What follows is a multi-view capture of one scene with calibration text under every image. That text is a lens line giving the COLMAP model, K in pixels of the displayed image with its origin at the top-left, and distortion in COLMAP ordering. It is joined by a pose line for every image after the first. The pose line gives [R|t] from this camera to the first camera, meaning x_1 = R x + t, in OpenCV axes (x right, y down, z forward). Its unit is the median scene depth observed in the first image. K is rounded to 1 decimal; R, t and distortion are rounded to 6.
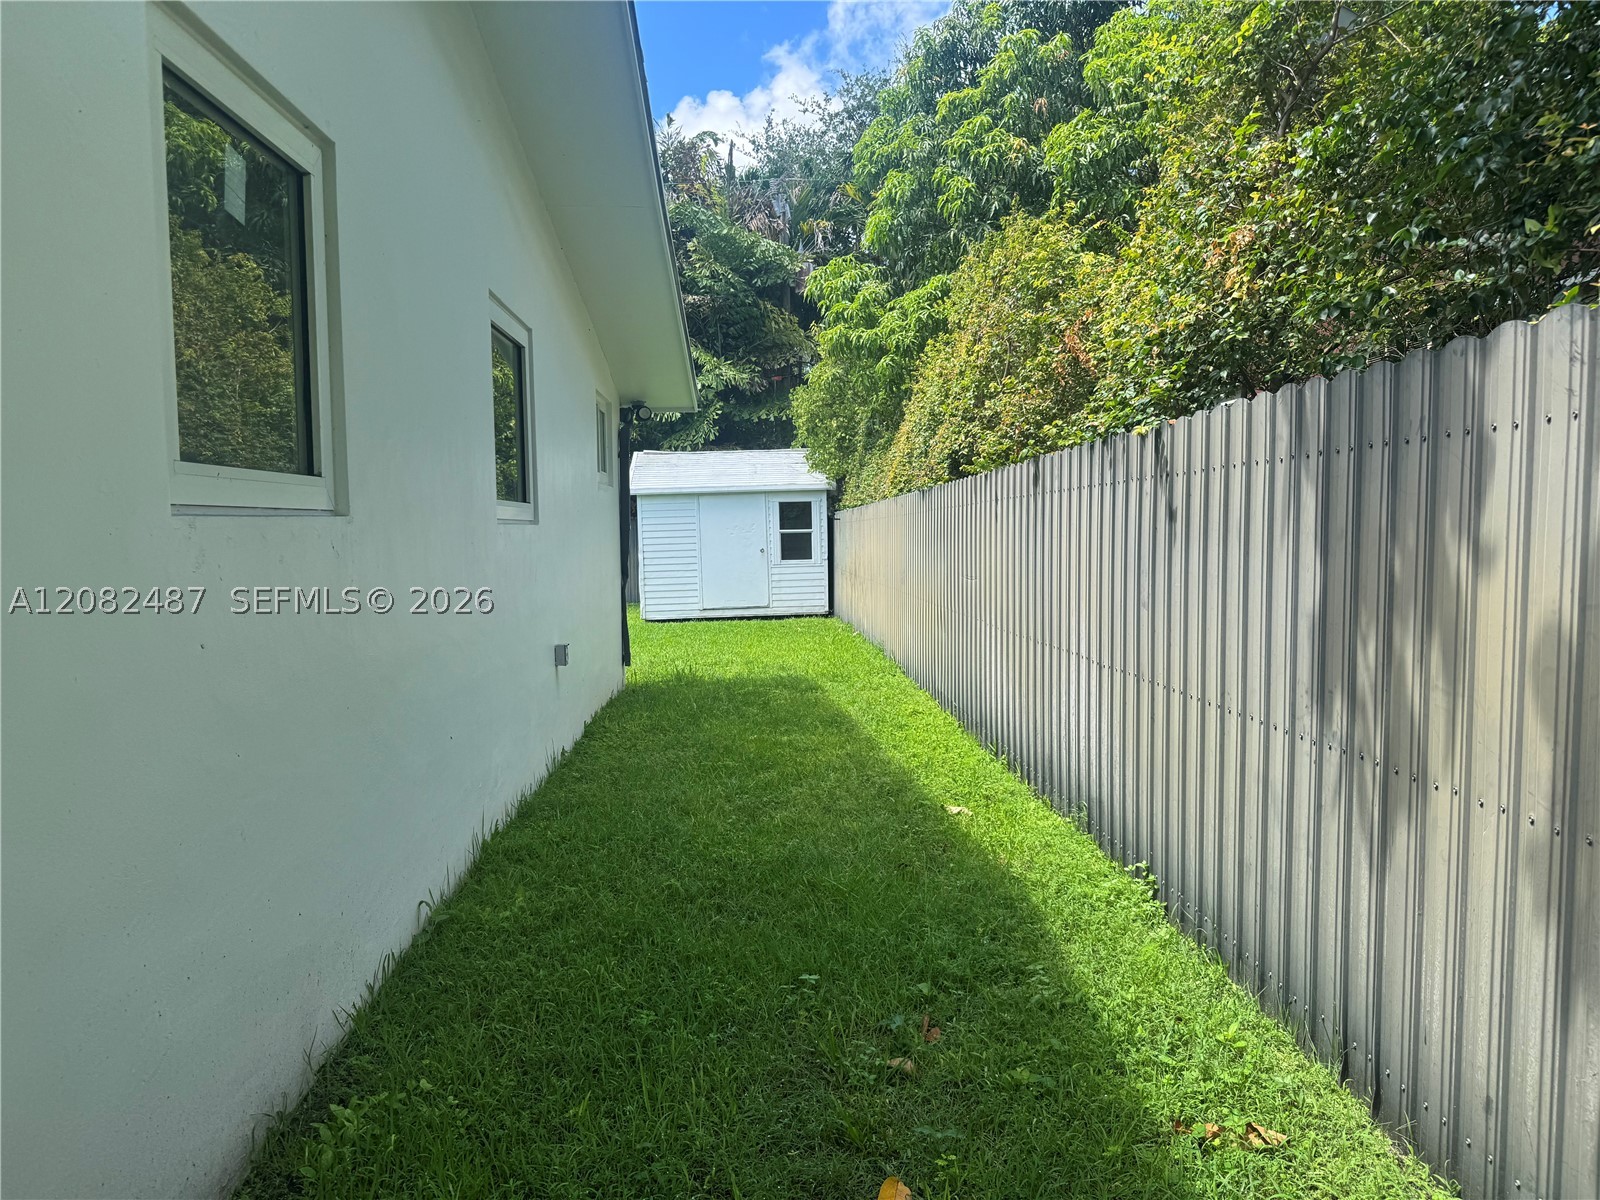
lens RADIAL K [[1103.9, 0, 800.0], [0, 1103.9, 600.0], [0, 0, 1]] dist [0.000016, -0.000302]
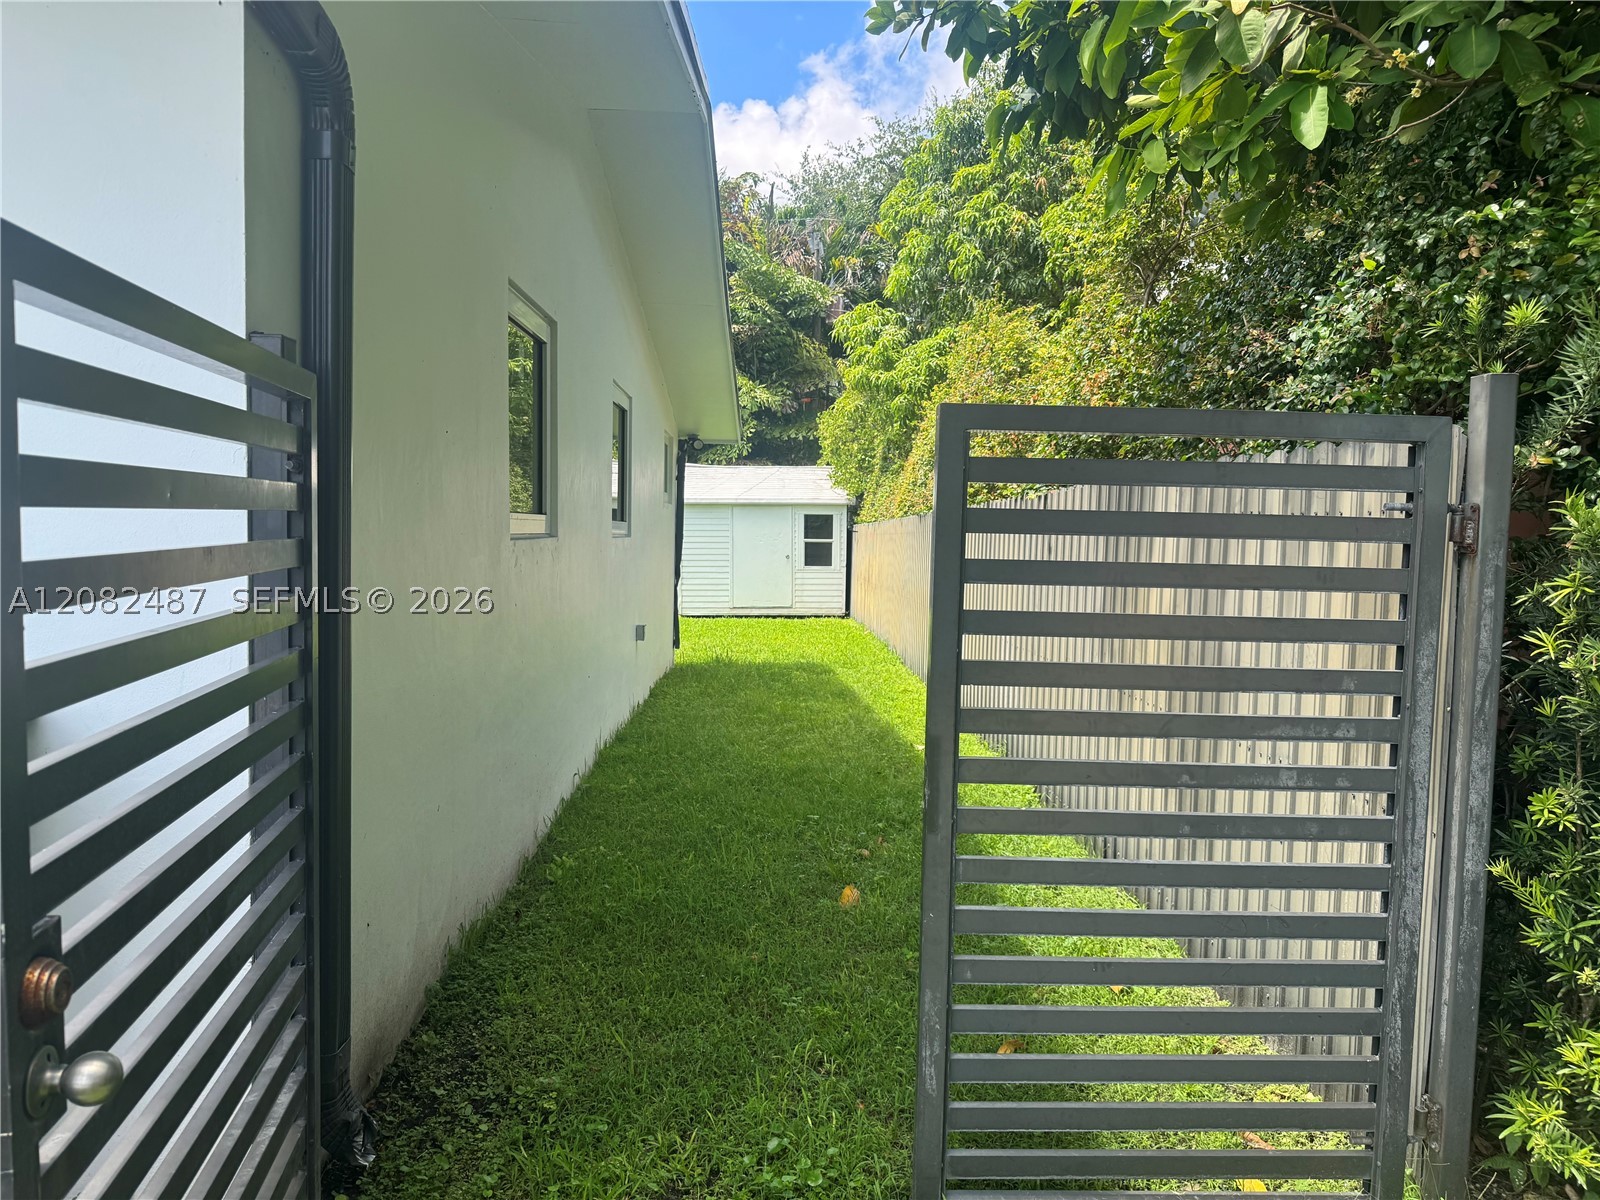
lens RADIAL K [[1136.6, 0, 800.0], [0, 1136.6, 600.0], [0, 0, 1]] dist [0.000568, 0.000045]
pose [[0.999216, 0.034549, -0.019313, 0.002287], [-0.034639, 0.999390, -0.004343, 0.003888], [0.019151, 0.005008, 0.999804, -0.171224]]
